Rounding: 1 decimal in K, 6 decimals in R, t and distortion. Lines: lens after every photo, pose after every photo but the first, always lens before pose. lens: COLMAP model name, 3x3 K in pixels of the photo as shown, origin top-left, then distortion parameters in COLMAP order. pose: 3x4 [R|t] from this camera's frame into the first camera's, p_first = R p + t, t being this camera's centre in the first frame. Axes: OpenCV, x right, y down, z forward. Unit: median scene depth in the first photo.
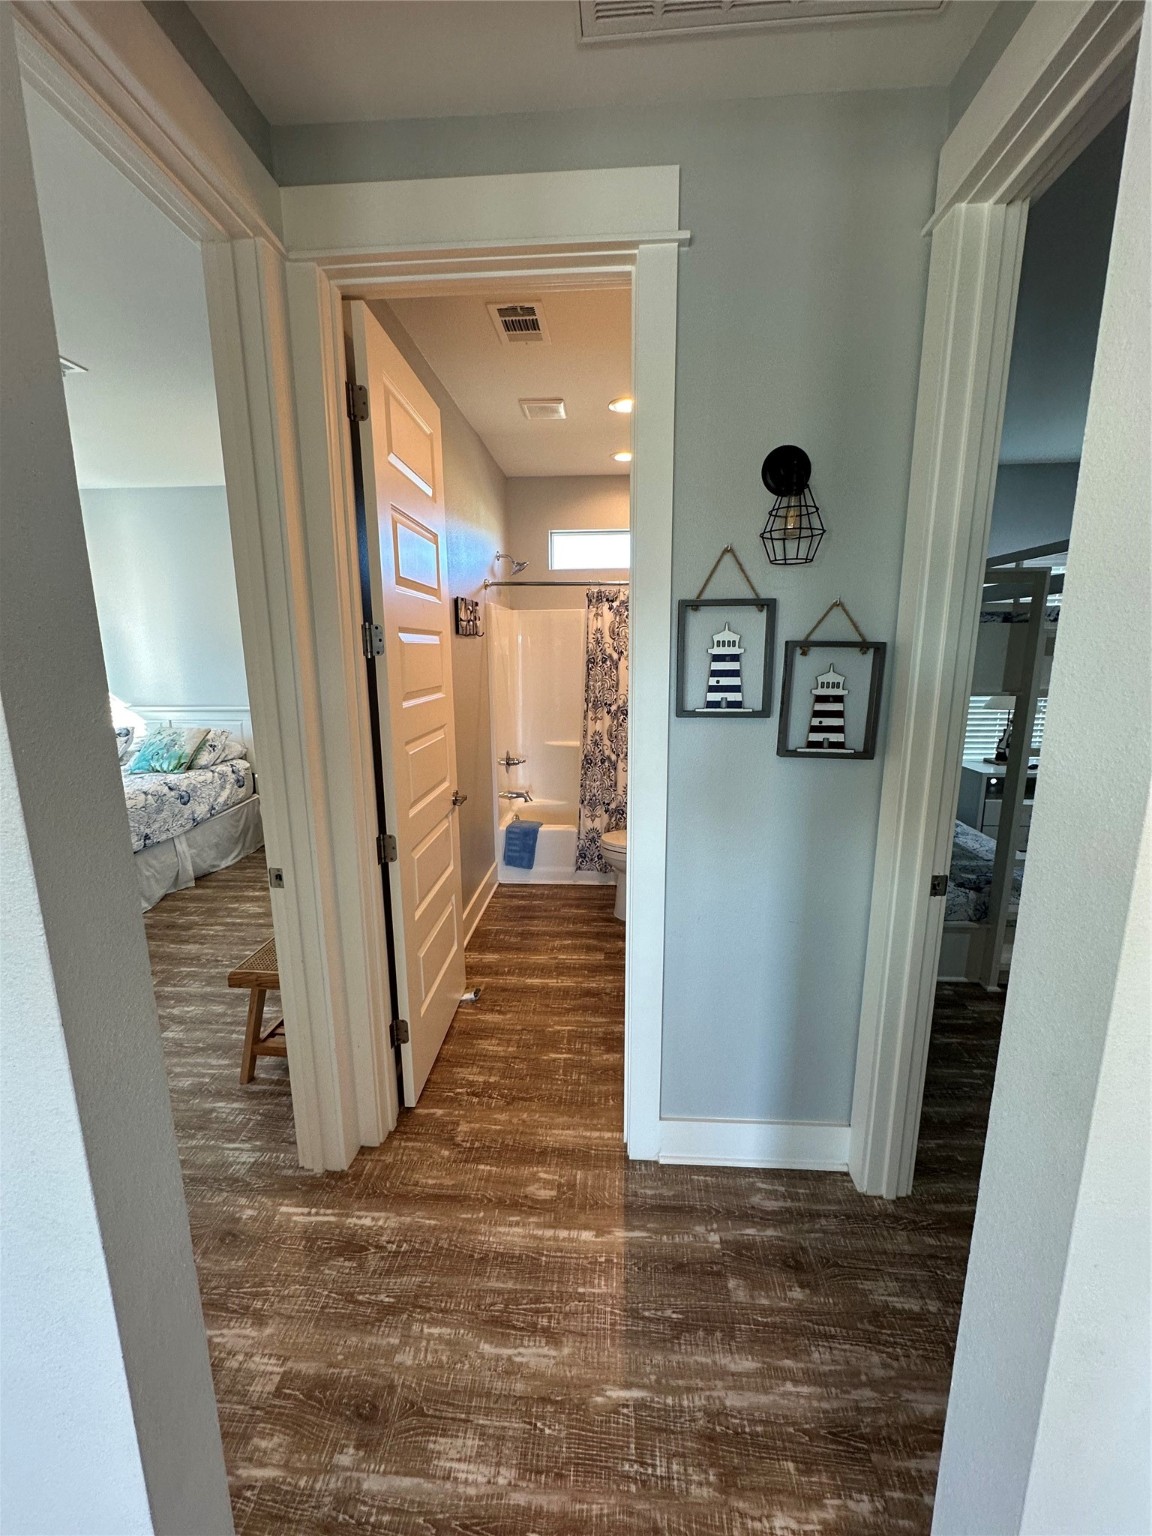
lens RADIAL K [[611.8, 0, 580.0], [0, 611.8, 763.9], [0, 0, 1]] dist [-0.002370, 0.000538]
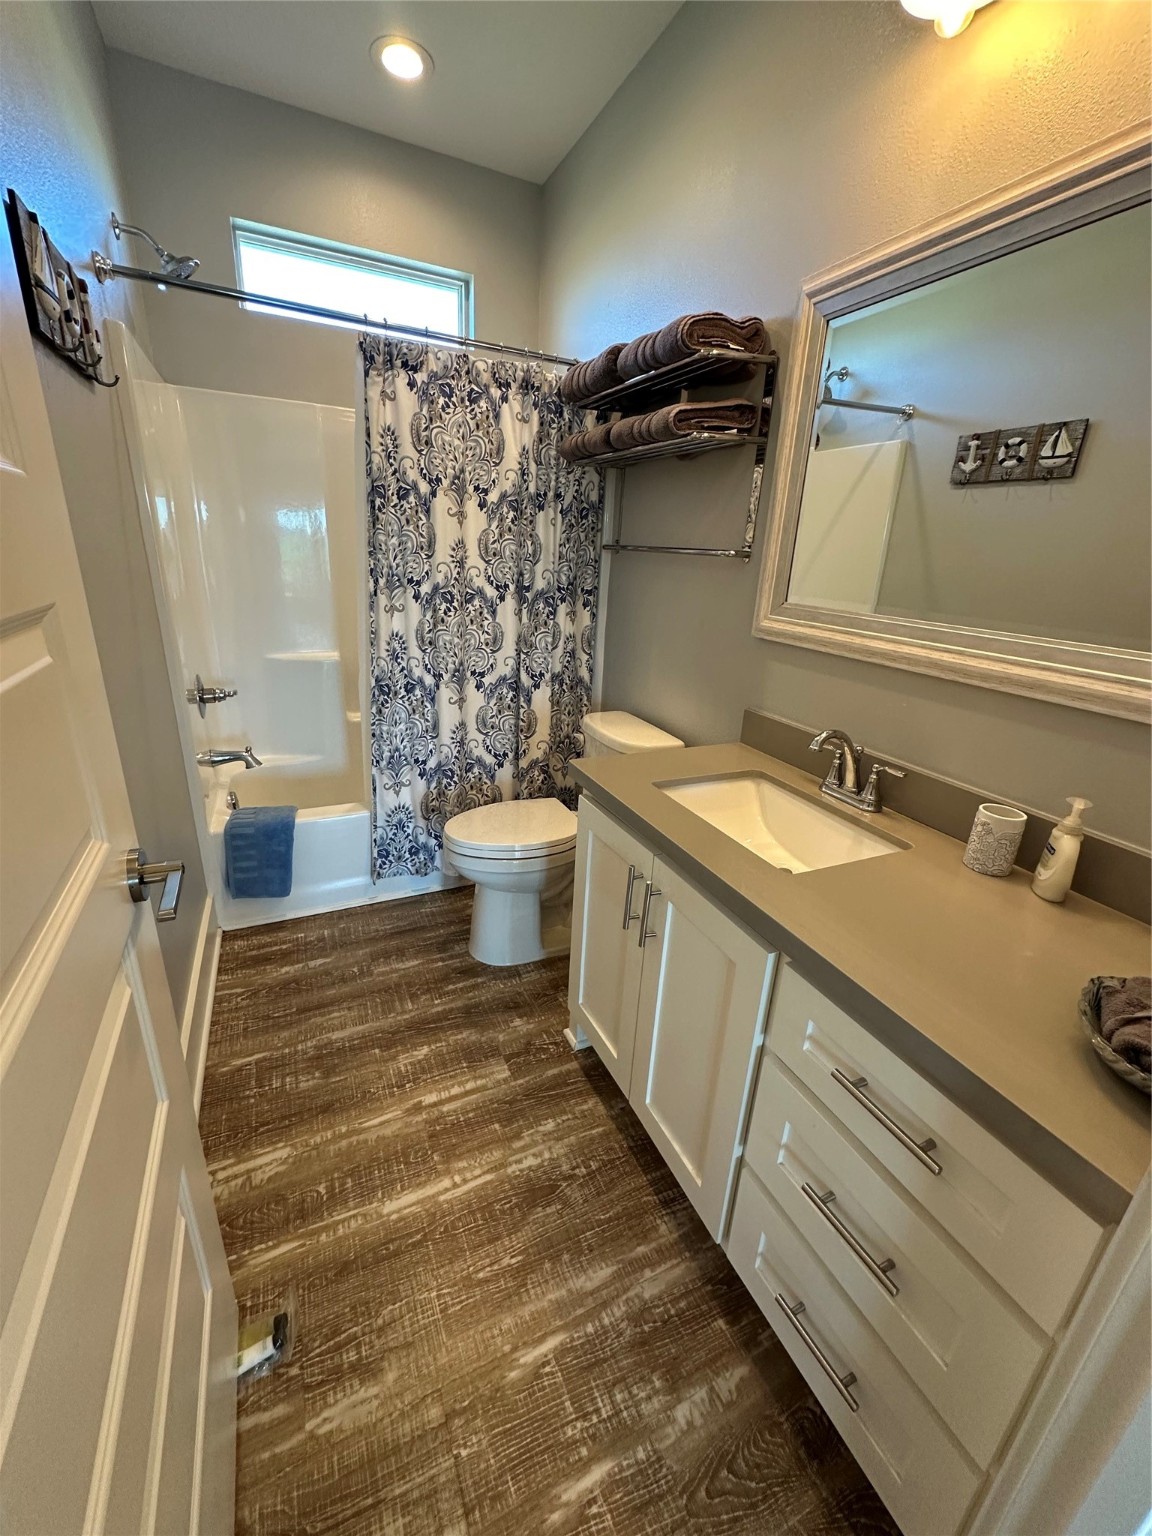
lens RADIAL K [[611.8, 0, 577.1], [0, 611.8, 762.7], [0, 0, 1]] dist [-0.002370, 0.000538]
pose [[0.872881, -0.116606, 0.473795, -0.157399], [0.039246, 0.984657, 0.170031, -0.040054], [-0.486352, -0.129822, 0.864065, 0.674272]]
